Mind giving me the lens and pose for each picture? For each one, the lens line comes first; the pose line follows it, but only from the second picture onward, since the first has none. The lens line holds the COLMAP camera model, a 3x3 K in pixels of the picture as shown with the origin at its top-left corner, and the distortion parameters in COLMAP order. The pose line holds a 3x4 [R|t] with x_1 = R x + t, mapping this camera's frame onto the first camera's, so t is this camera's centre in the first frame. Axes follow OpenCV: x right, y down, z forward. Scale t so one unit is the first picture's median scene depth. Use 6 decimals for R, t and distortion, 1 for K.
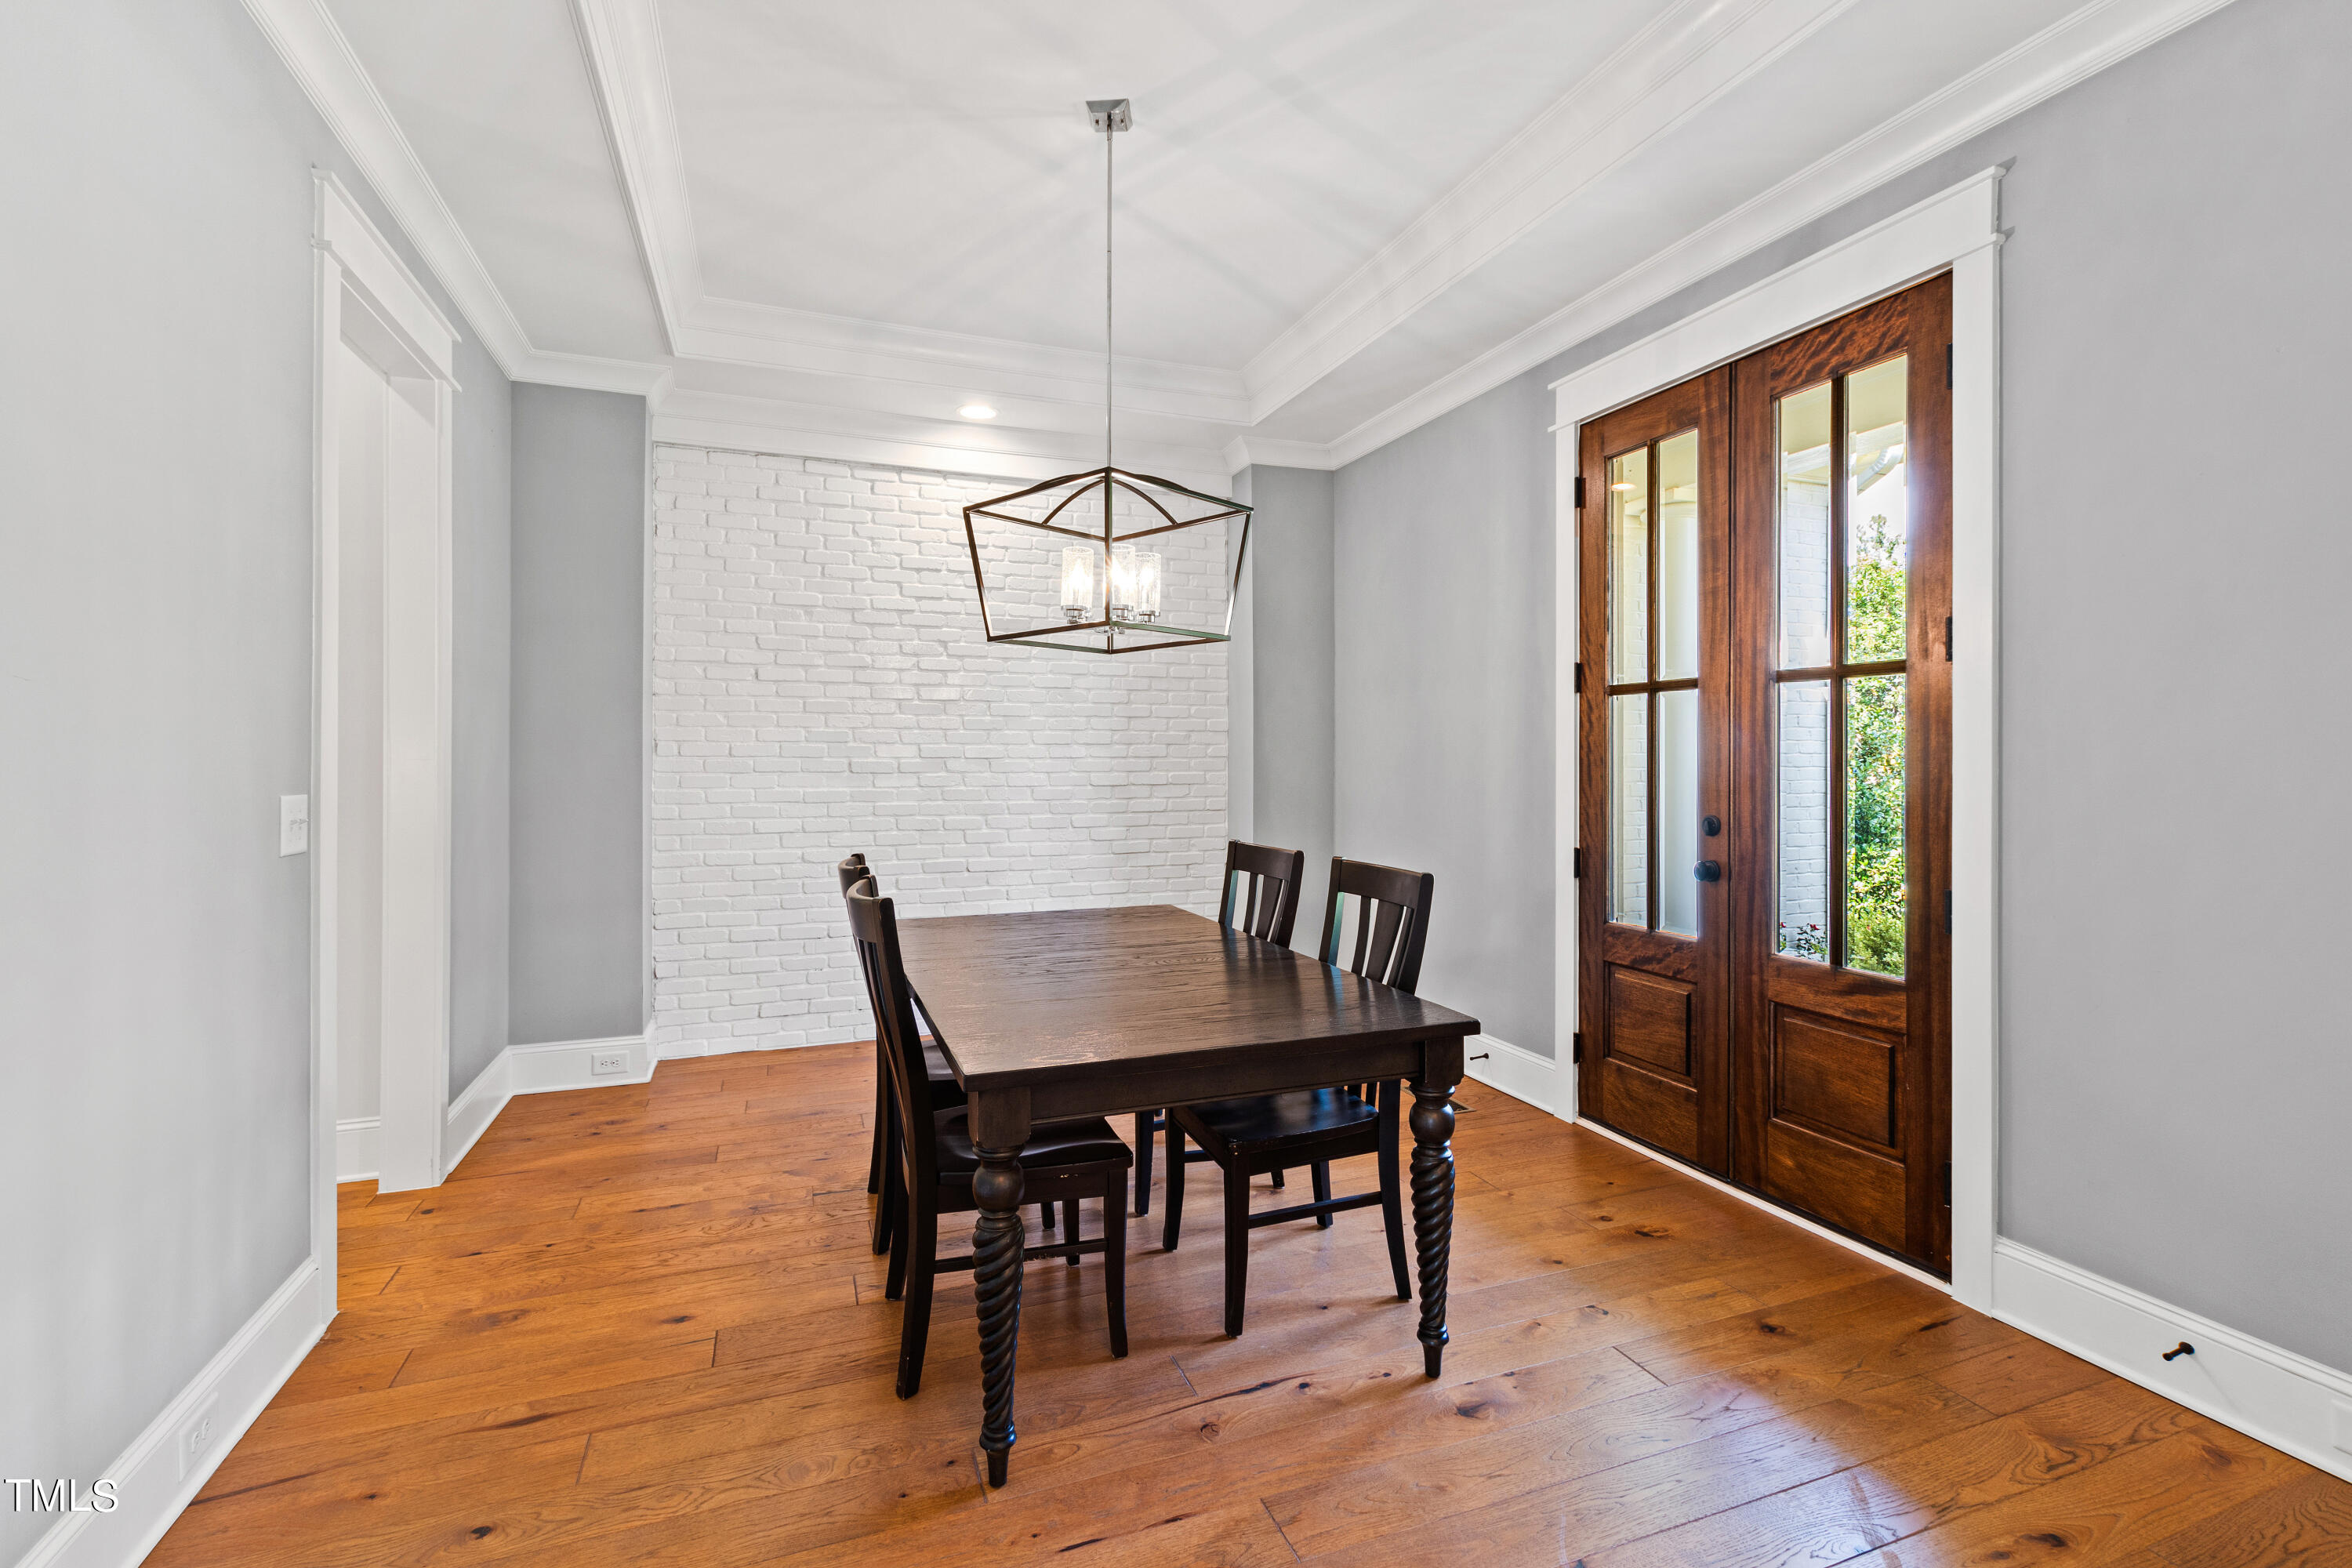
lens RADIAL K [[1033.7, 0, 1146.3], [0, 1033.7, 756.8], [0, 0, 1]] dist [0.008546, -0.000532]
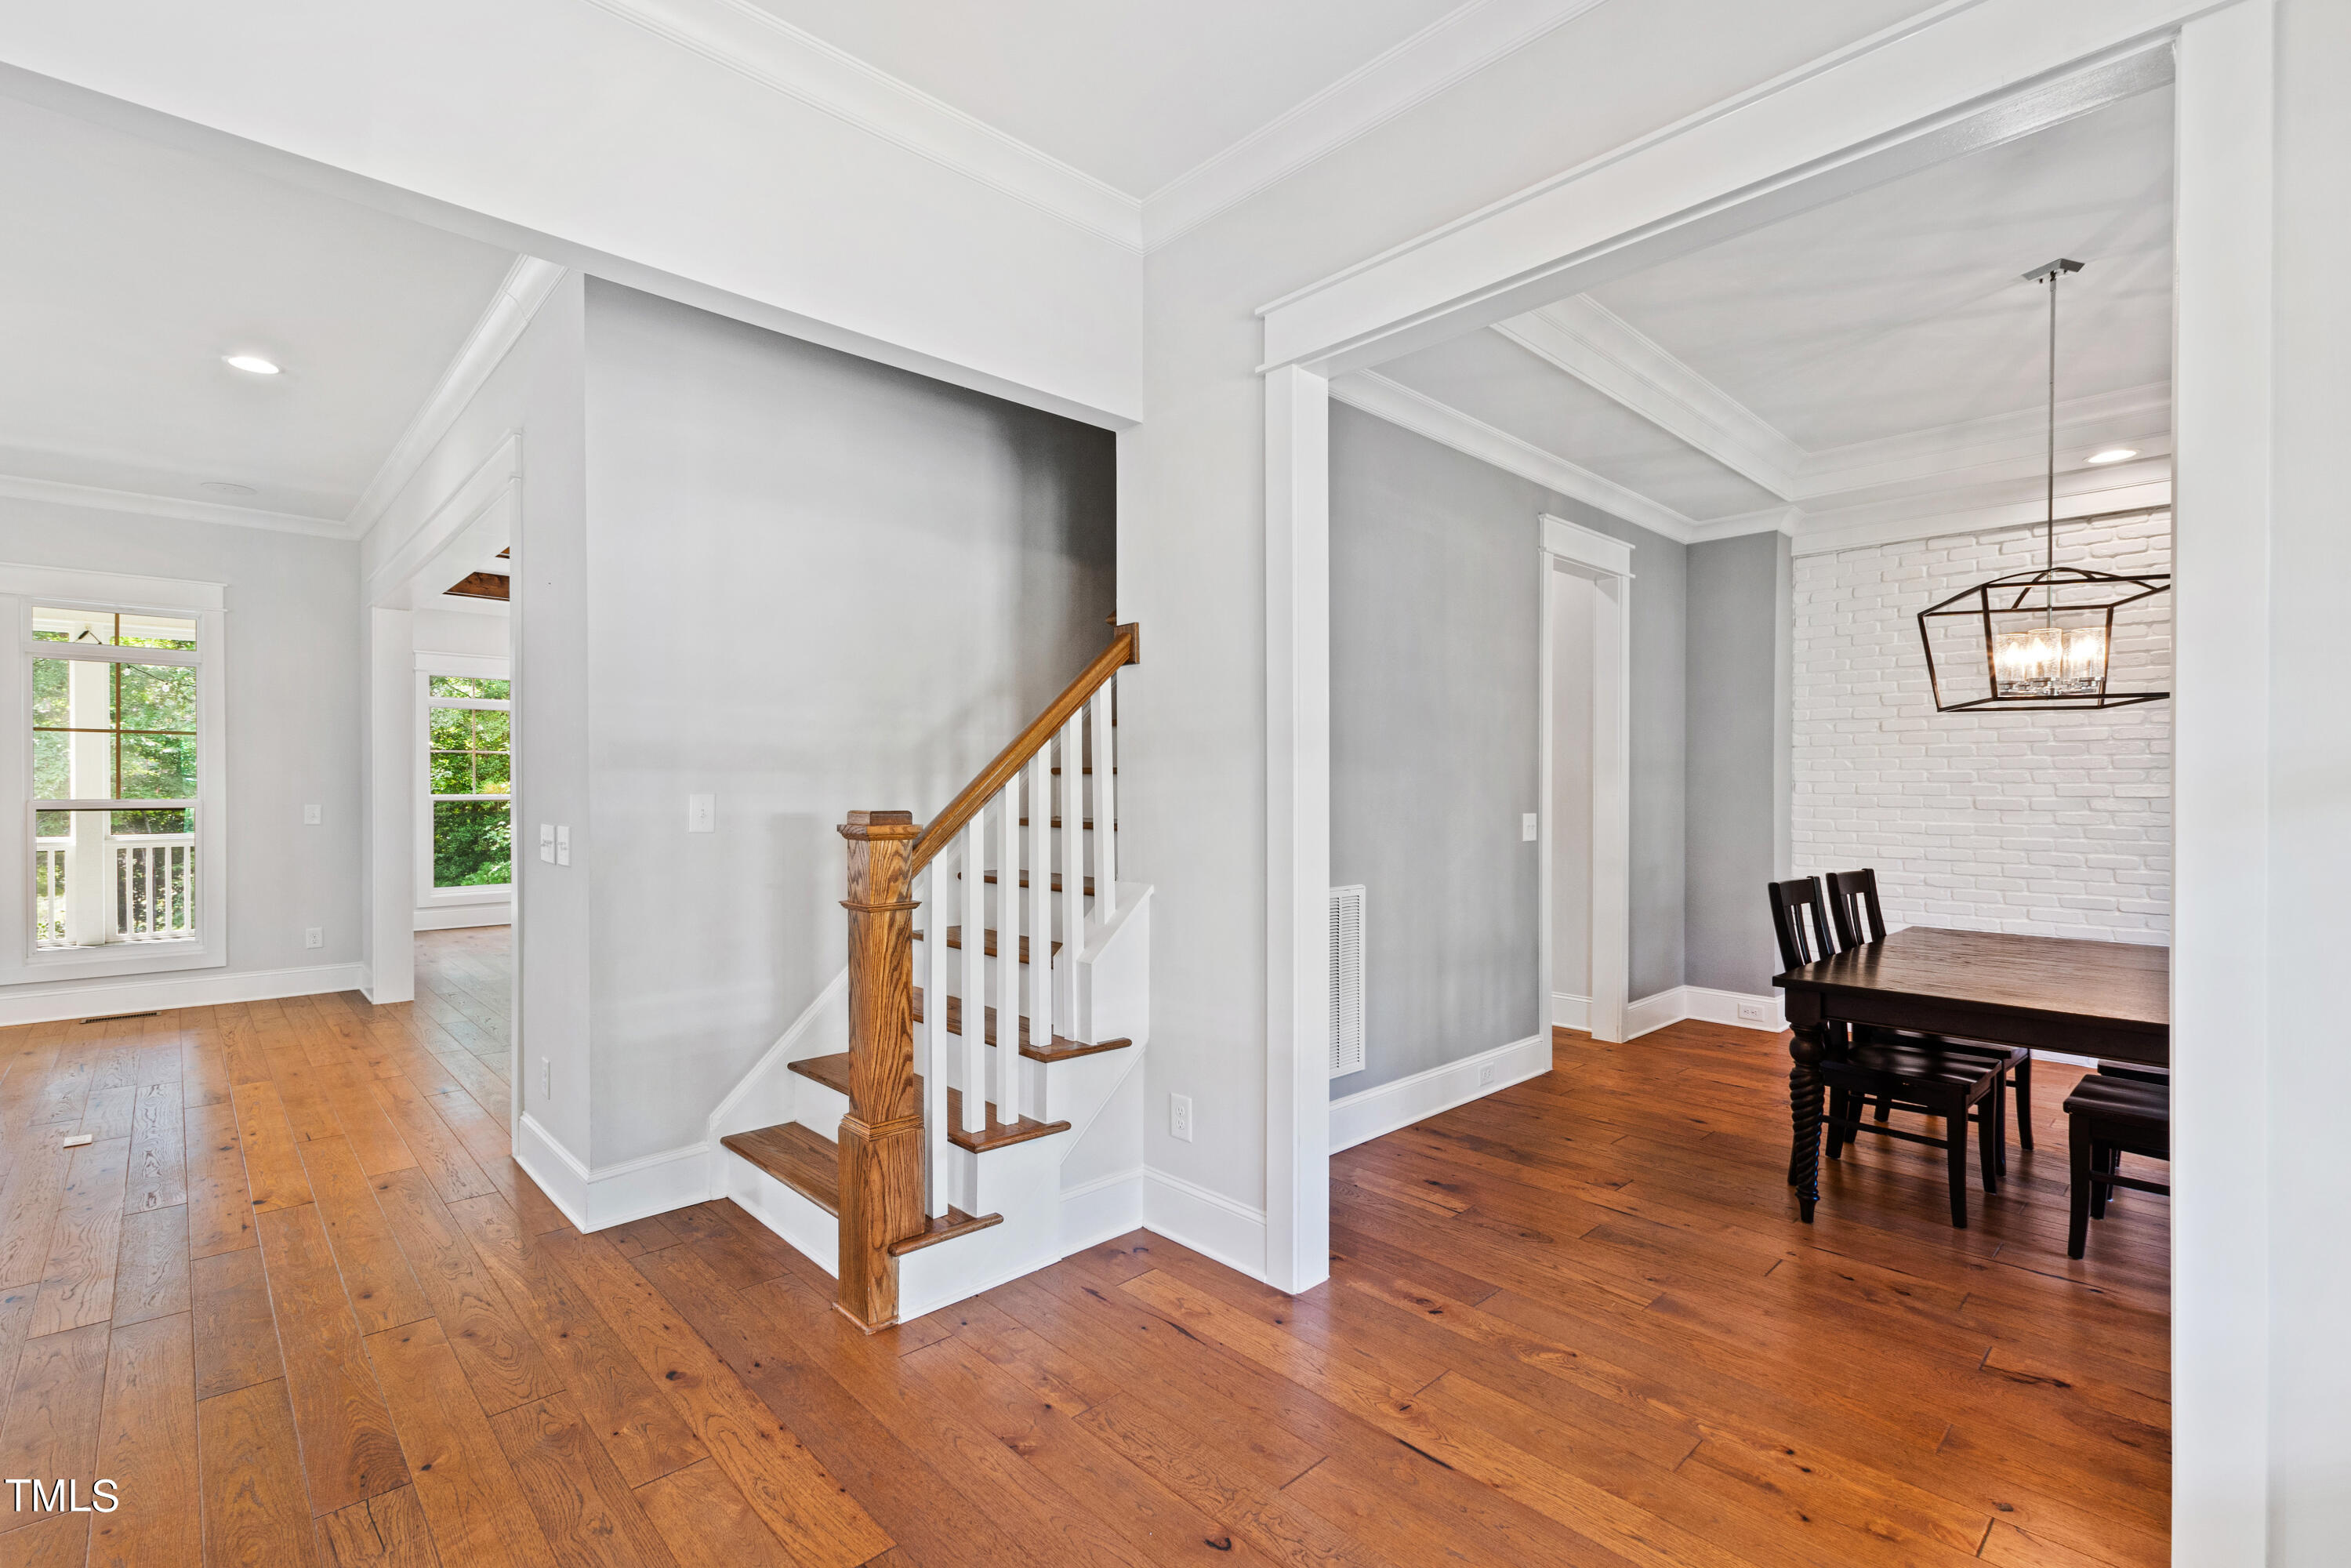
lens RADIAL K [[1033.3, 0, 1171.3], [0, 1033.3, 788.3], [0, 0, 1]] dist [0.008546, -0.000532]
pose [[0.418452, 0.002112, -0.908237, 0.711563], [-0.001915, 0.999997, 0.001443, -0.013748], [0.908237, 0.001136, 0.418455, -0.496524]]
